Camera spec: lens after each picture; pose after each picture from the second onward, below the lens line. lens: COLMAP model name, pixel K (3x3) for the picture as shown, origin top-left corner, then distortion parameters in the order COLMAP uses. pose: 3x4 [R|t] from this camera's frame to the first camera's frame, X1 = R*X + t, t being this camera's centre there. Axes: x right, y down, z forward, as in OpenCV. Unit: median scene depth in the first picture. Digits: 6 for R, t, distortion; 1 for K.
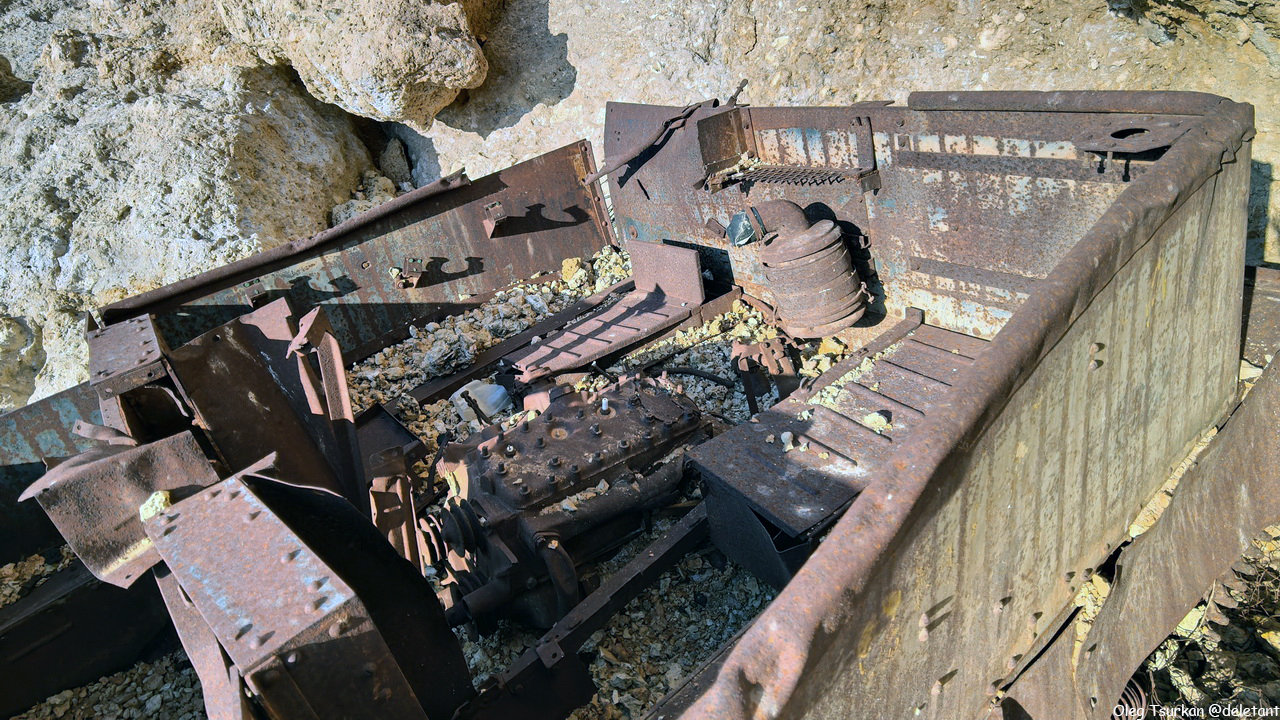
lens RADIAL K [[769.9, 0, 628.0], [0, 769.9, 314.4], [0, 0, 1]] dist [-0.007466, 0.006420]
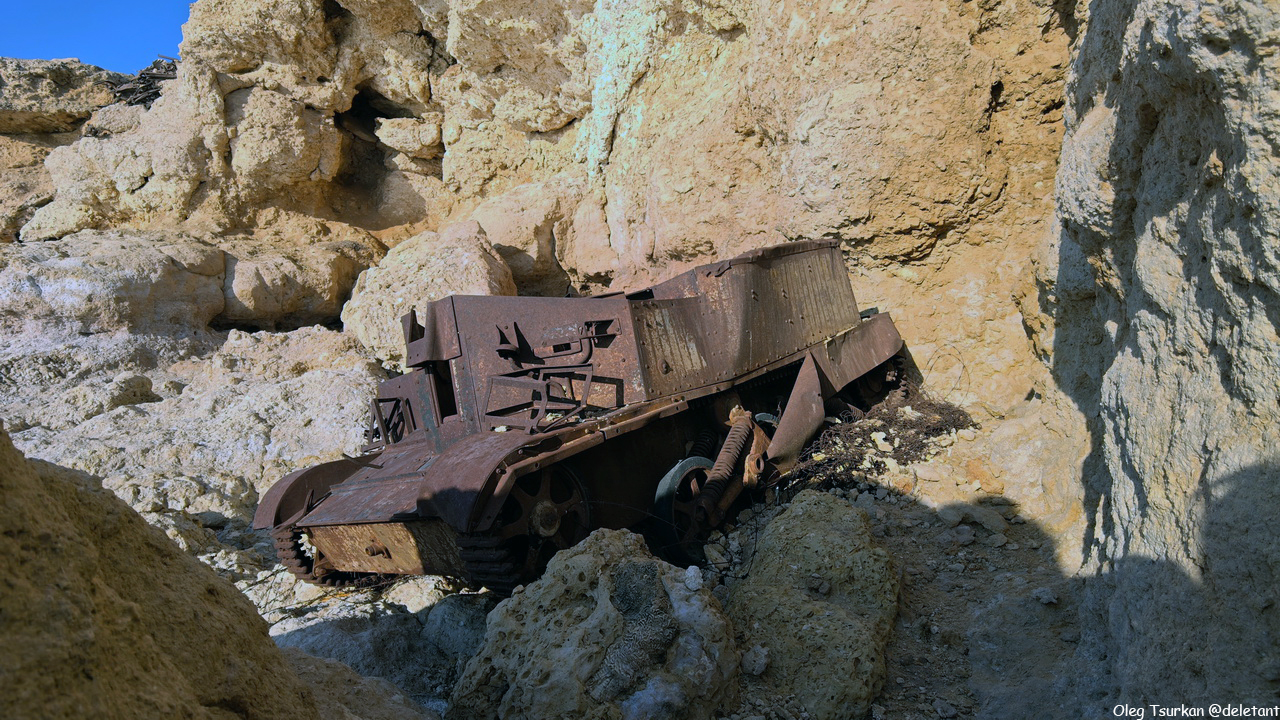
lens RADIAL K [[706.6, 0, 652.1], [0, 706.6, 371.4], [0, 0, 1]] dist [0.000680, -0.000835]
pose [[0.978007, -0.001782, 0.208564, -0.258751], [0.100614, 0.879951, -0.464287, 0.538070], [-0.182699, 0.475060, 0.860778, -0.465826]]
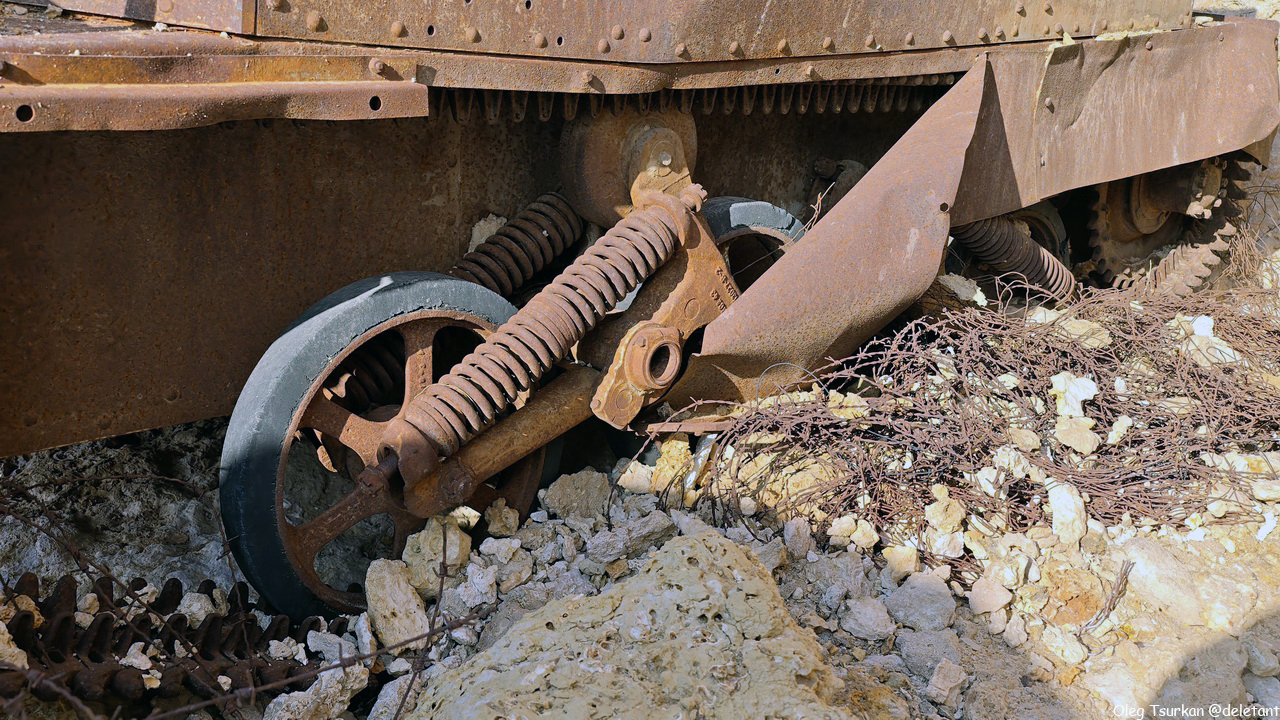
lens RADIAL K [[1355.2, 0, 640.2], [0, 1355.2, 392.7], [0, 0, 1]] dist [0.058917, 0.000000]
pose [[0.943488, 0.259460, 0.206182, -0.085138], [-0.221977, 0.956722, -0.188175, 0.380986], [-0.246083, 0.131773, 0.960250, -0.215661]]
